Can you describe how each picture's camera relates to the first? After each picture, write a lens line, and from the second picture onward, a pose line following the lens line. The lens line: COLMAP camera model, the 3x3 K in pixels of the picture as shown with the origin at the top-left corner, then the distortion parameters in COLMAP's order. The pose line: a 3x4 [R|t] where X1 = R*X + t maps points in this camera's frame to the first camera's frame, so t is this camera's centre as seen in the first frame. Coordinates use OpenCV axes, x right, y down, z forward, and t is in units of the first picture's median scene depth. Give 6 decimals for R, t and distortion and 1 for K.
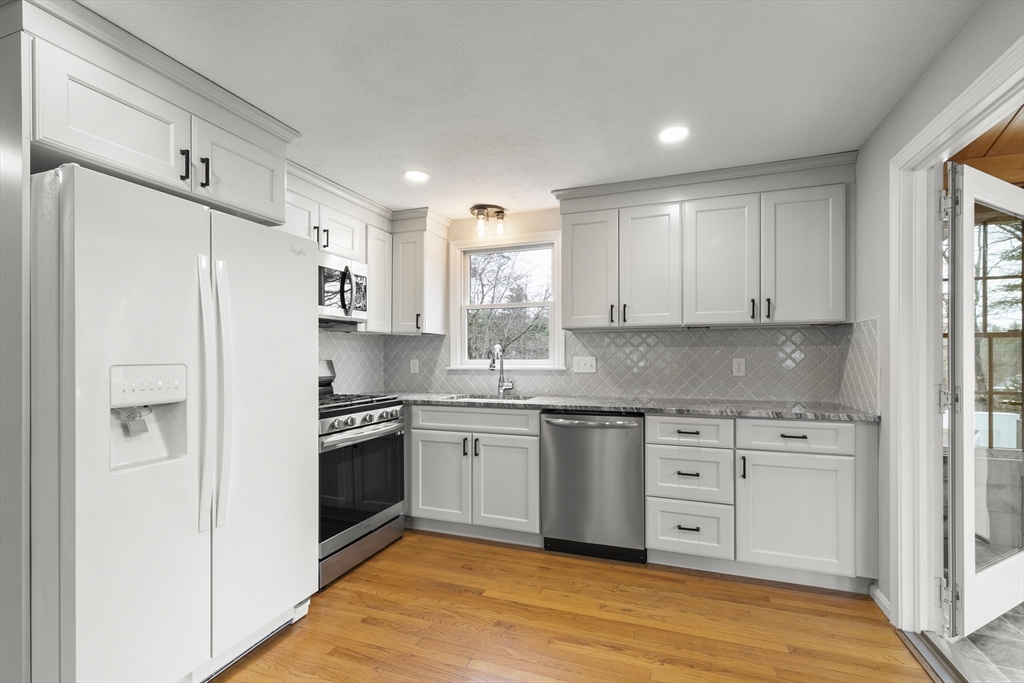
lens RADIAL K [[458.6, 0, 514.1], [0, 458.6, 356.4], [0, 0, 1]] dist [0.007455, -0.002120]
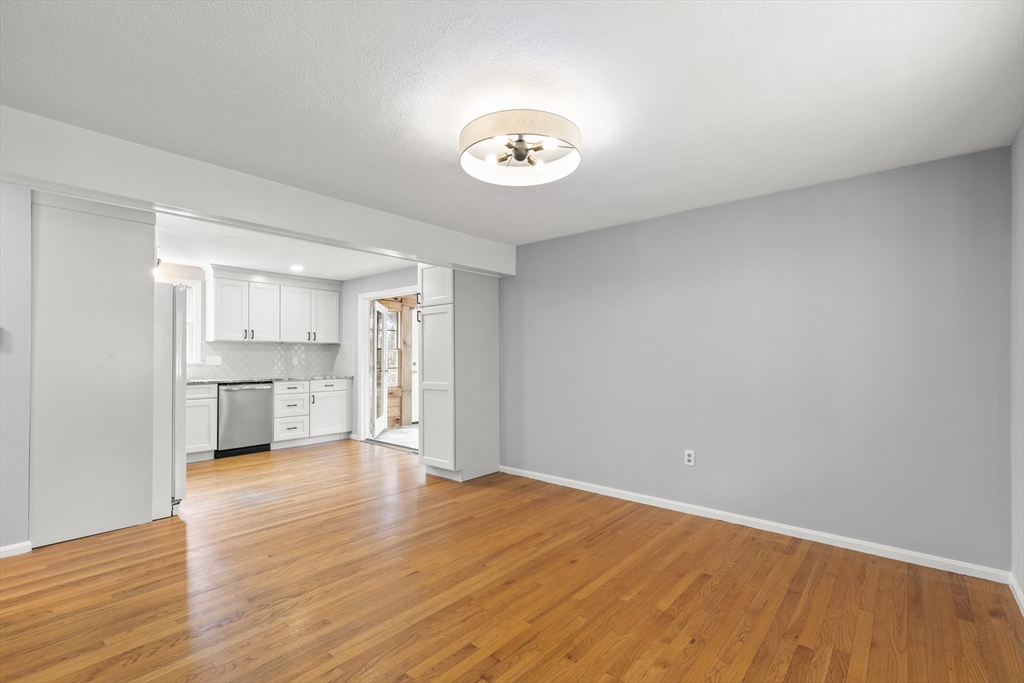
lens RADIAL K [[458.6, 0, 516.2], [0, 458.6, 353.4], [0, 0, 1]] dist [0.007455, -0.002120]
pose [[0.347777, 0.008056, 0.937543, -1.390934], [-0.001251, 0.999966, -0.008128, 0.004386], [-0.937576, 0.001654, 0.347776, -0.879678]]
